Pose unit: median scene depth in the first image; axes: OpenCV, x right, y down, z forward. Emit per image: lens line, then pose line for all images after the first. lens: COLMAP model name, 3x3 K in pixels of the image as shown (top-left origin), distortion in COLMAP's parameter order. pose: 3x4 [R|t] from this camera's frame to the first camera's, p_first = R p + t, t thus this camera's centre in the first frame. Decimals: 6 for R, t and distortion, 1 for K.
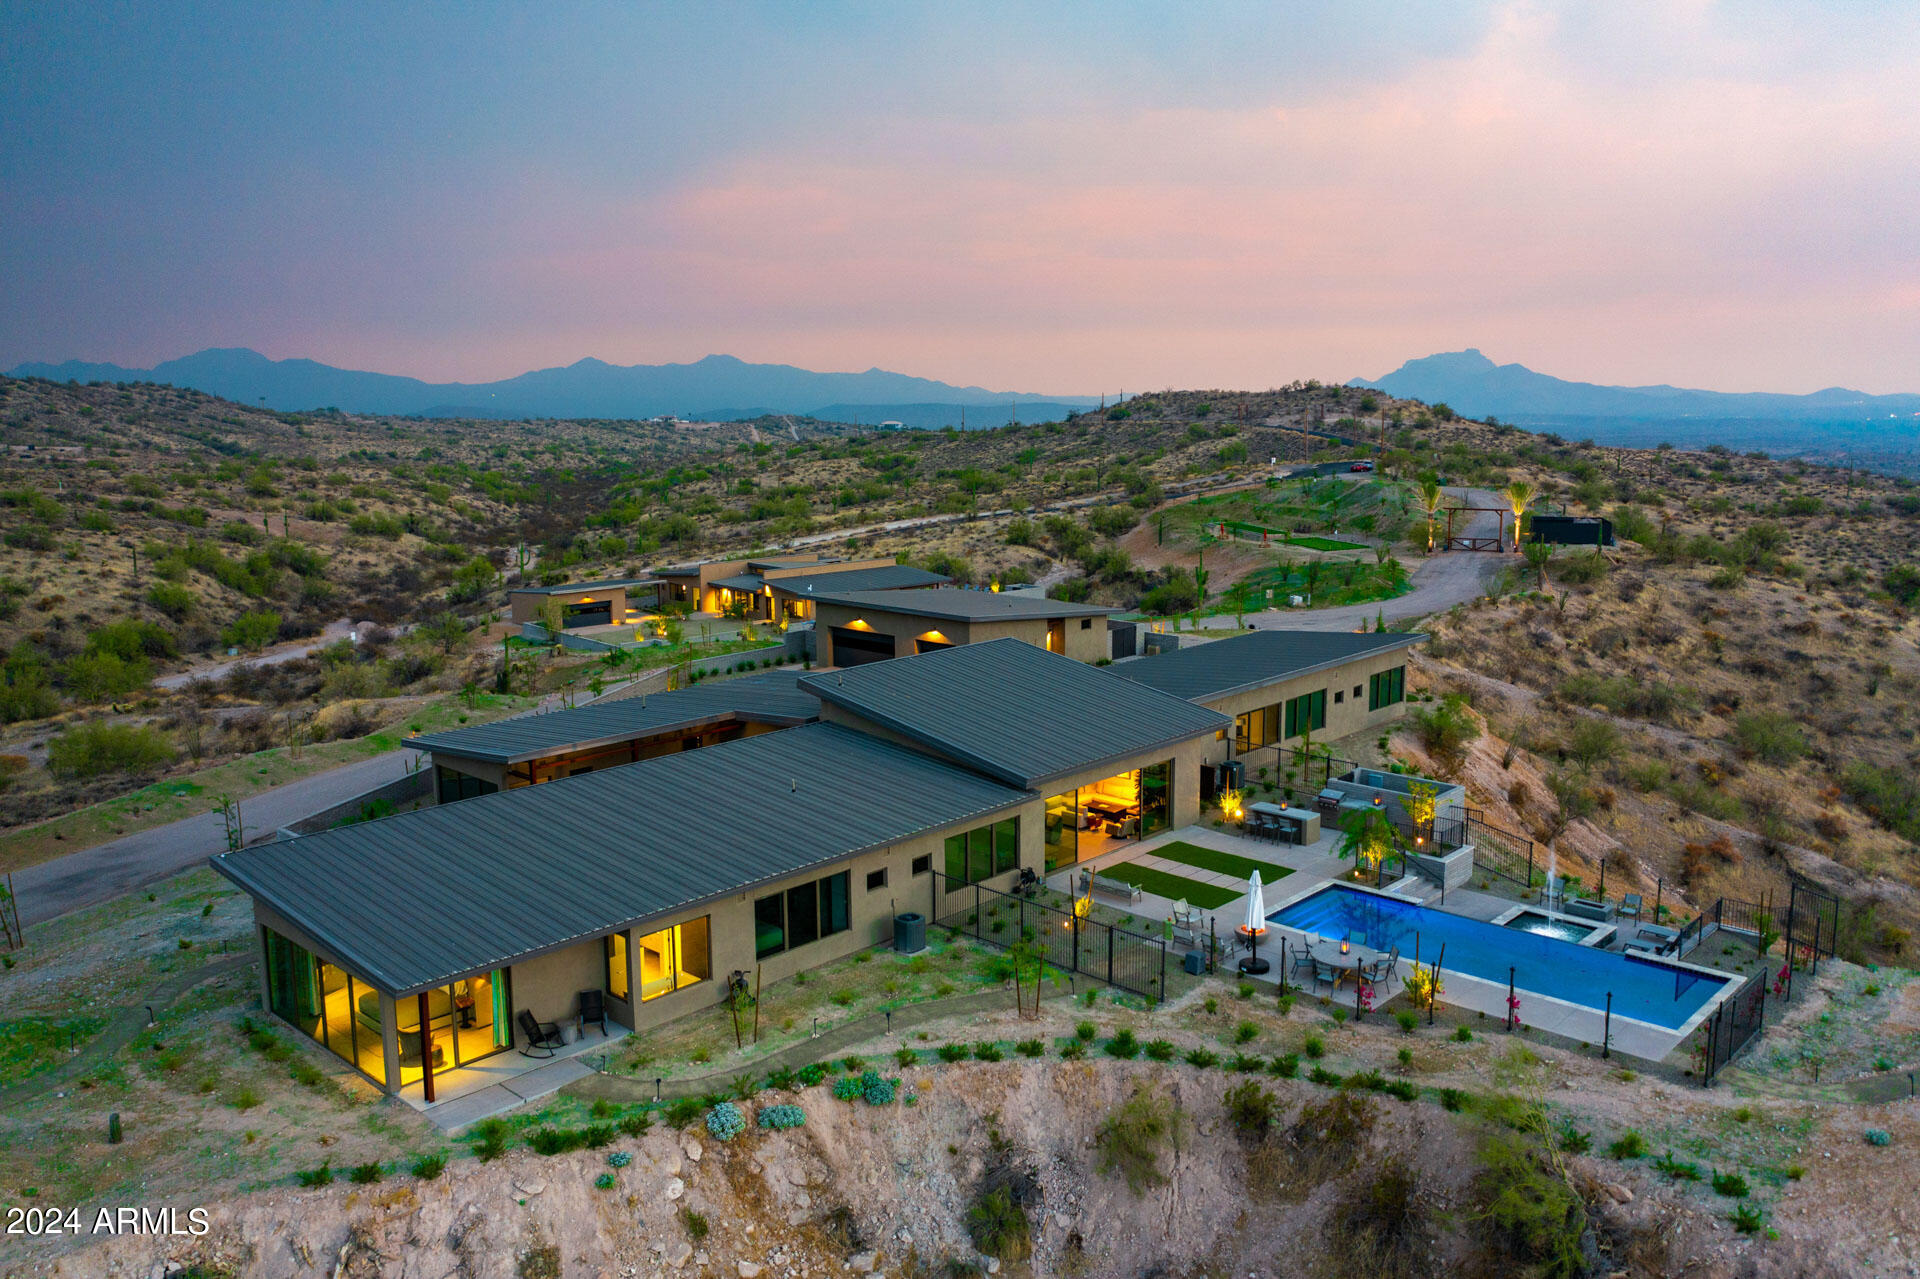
lens RADIAL K [[1510.3, 0, 960.0], [0, 1510.3, 639.5], [0, 0, 1]] dist [-0.026786, 0.012864]
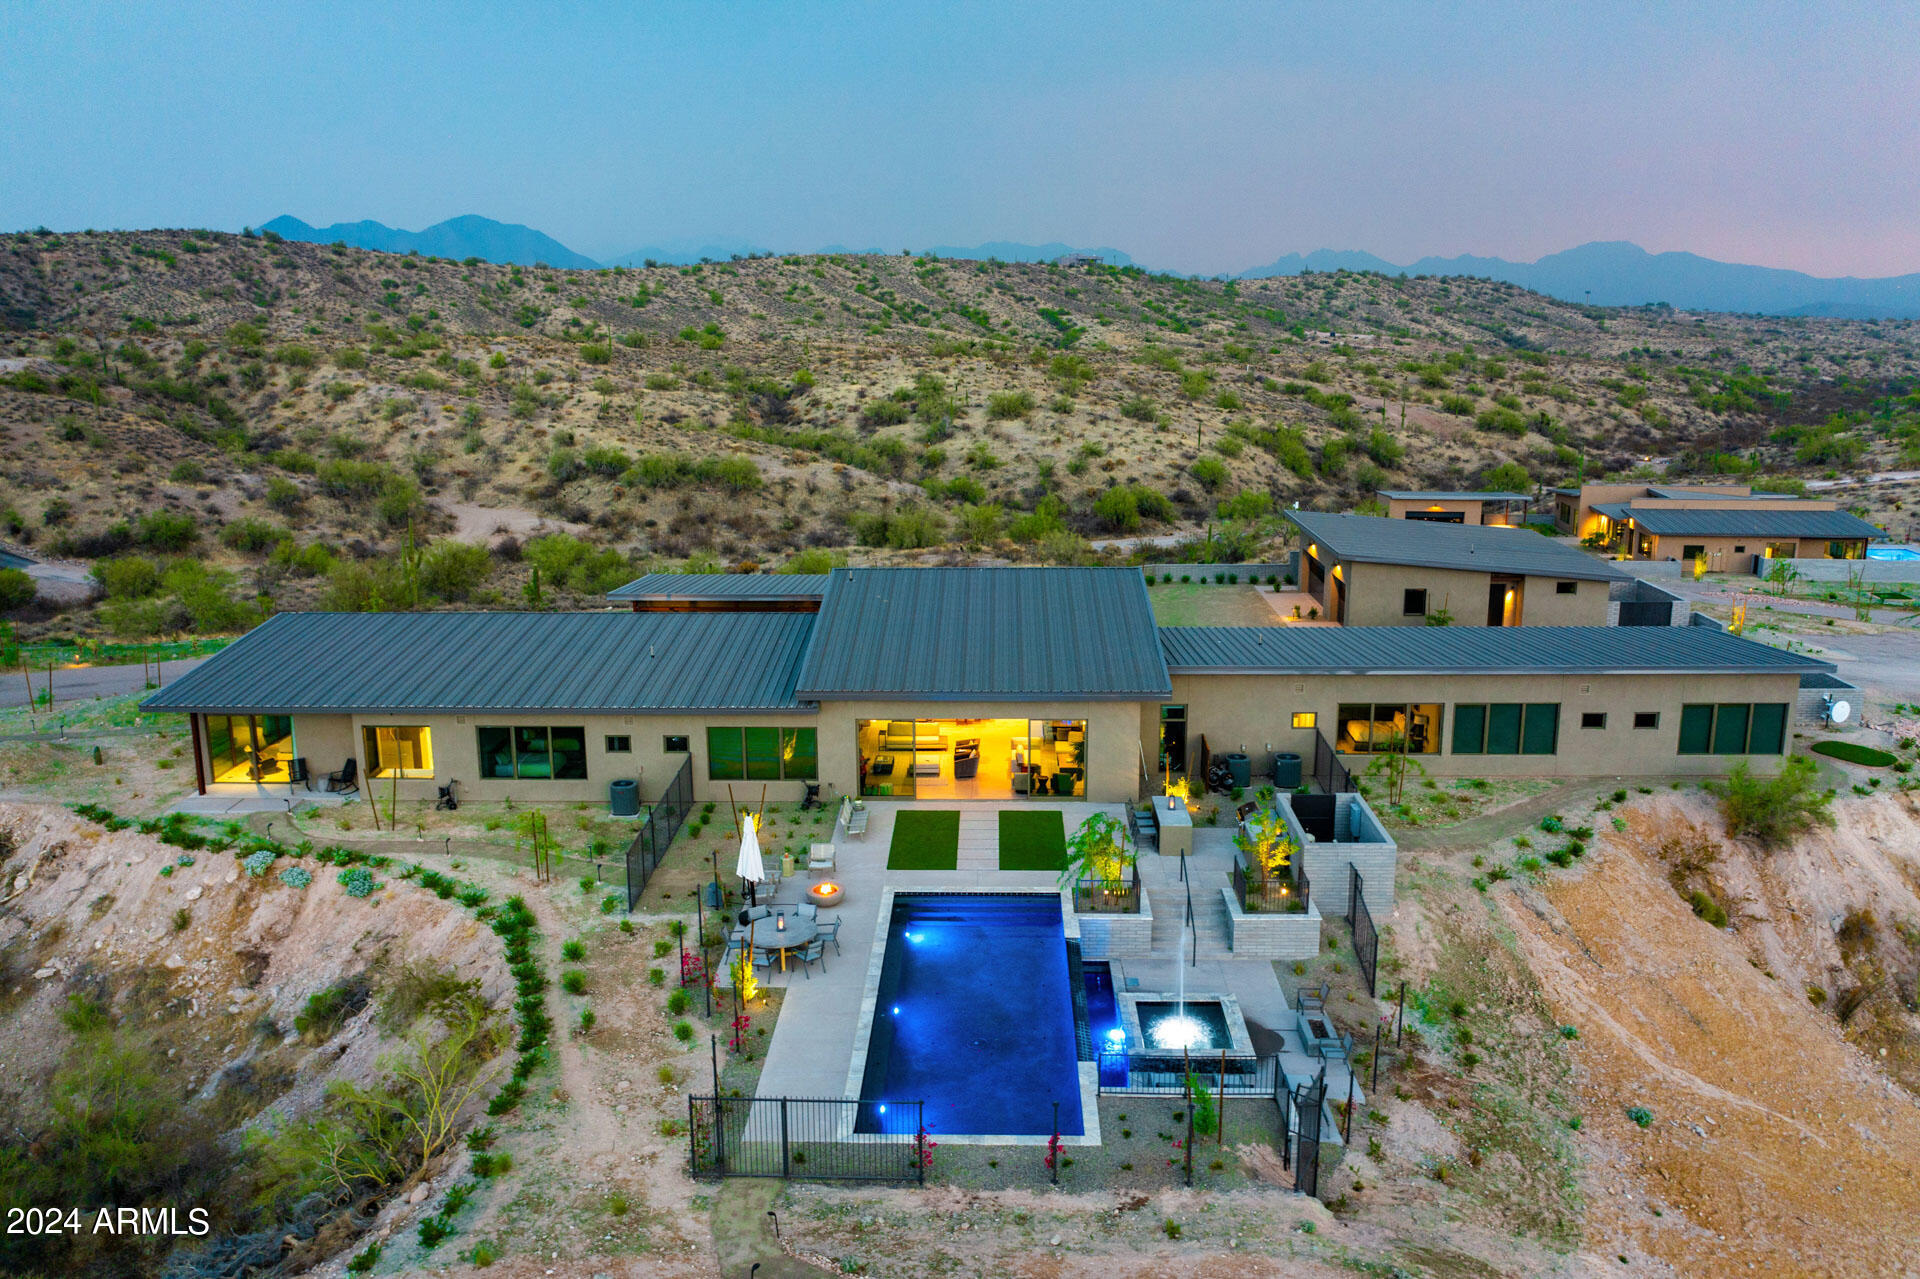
lens RADIAL K [[1507.8, 0, 960.0], [0, 1507.8, 639.5], [0, 0, 1]] dist [-0.013640, 0.002520]
pose [[0.661651, 0.173045, -0.729570, 0.738749], [-0.123176, 0.984871, 0.121891, -0.065930], [0.739625, 0.009216, 0.672956, 0.366168]]
